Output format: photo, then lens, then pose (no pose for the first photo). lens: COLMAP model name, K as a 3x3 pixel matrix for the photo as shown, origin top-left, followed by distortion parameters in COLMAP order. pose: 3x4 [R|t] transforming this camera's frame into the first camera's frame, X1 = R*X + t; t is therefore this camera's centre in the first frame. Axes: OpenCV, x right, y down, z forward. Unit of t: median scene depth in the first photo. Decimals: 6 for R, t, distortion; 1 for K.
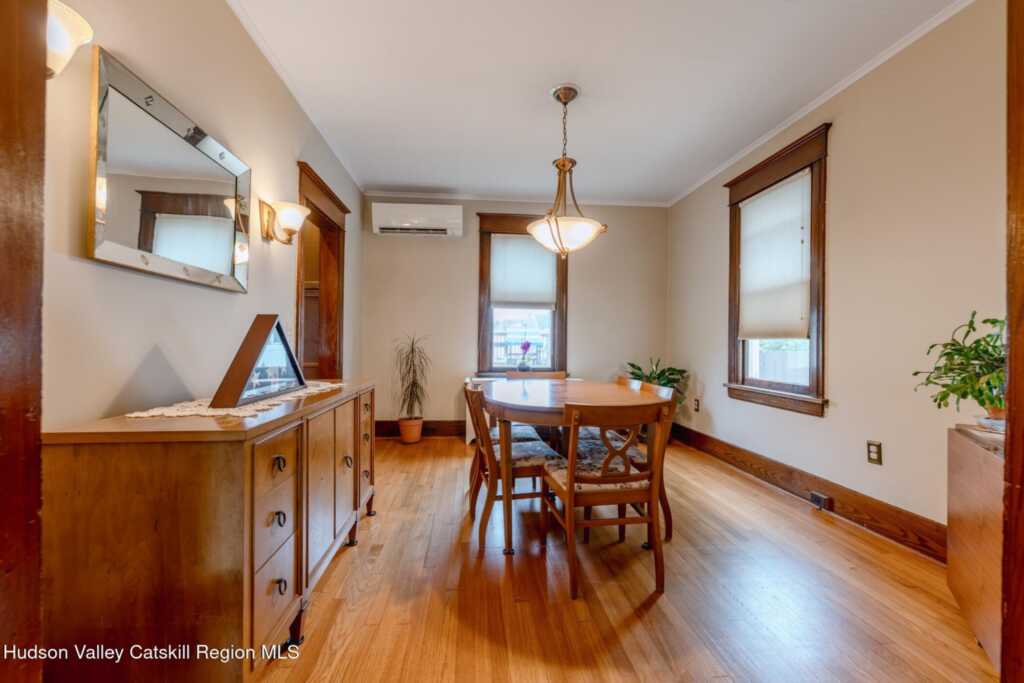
lens RADIAL K [[422.9, 0, 508.0], [0, 422.9, 346.1], [0, 0, 1]] dist [-0.002760, -0.000079]
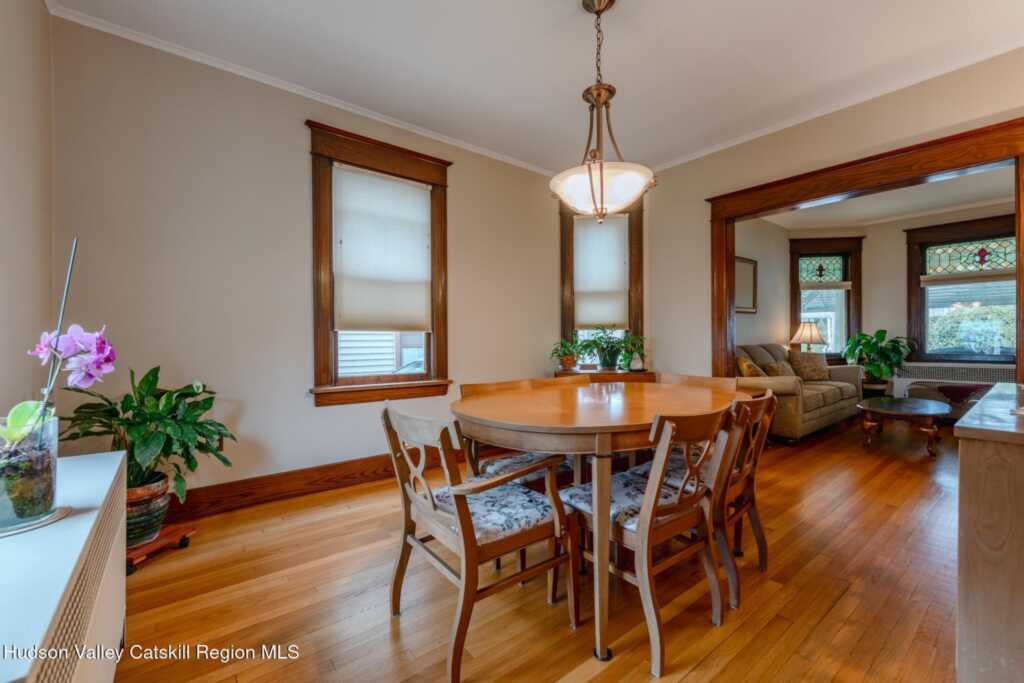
lens RADIAL K [[422.9, 0, 501.7], [0, 422.9, 334.2], [0, 0, 1]] dist [-0.002760, -0.000079]
pose [[-0.520178, -0.014759, 0.853930, -0.363991], [-0.007271, 0.999891, 0.012852, -0.025692], [-0.854027, 0.000476, -0.520229, 1.334965]]
